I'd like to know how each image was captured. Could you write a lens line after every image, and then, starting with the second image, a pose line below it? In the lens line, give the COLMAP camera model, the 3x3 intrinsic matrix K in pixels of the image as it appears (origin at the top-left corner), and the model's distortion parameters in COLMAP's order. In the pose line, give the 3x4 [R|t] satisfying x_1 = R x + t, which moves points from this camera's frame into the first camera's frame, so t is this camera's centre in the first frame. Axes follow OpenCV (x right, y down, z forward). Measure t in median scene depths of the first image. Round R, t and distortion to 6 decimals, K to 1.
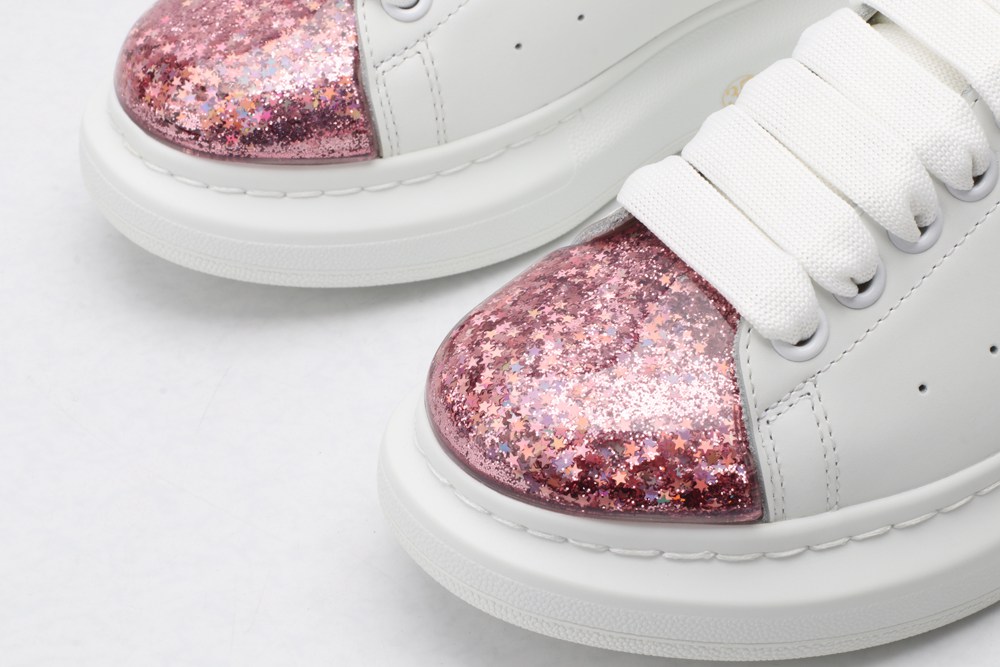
lens RADIAL K [[2502.4, 0, 498.3], [0, 2502.4, 333.0], [0, 0, 1]] dist [-0.138817, 0.000000]
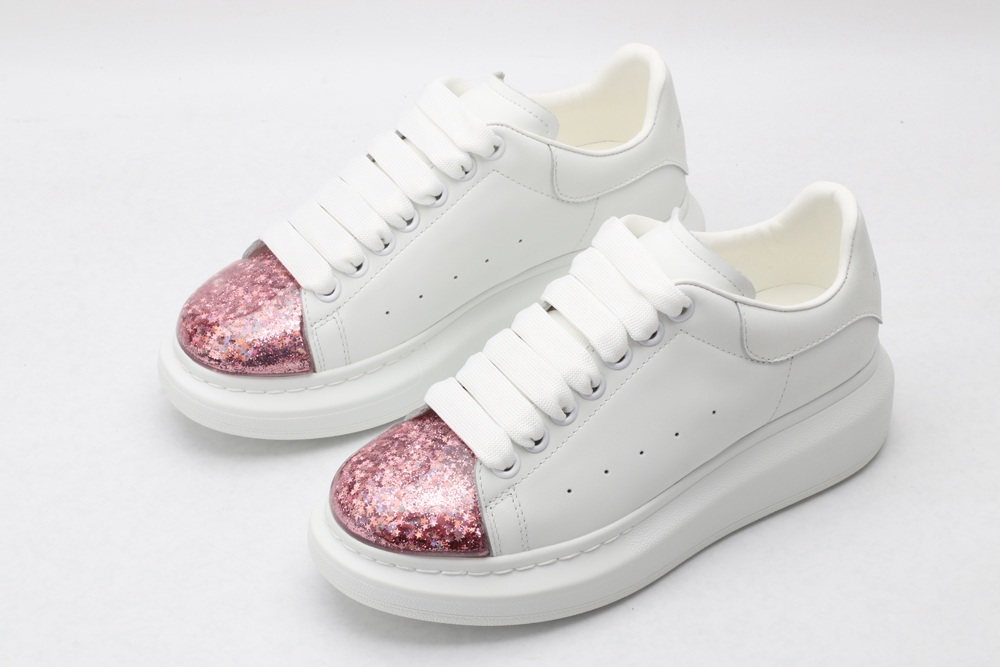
lens RADIAL K [[2502.4, 0, 501.7], [0, 2502.4, 333.3], [0, 0, 1]] dist [-0.138817, 0.000000]
pose [[0.999755, -0.007528, -0.020833, 0.155236], [0.006644, 0.999089, -0.042164, -0.020794], [0.021131, 0.042015, 0.998893, -1.041657]]
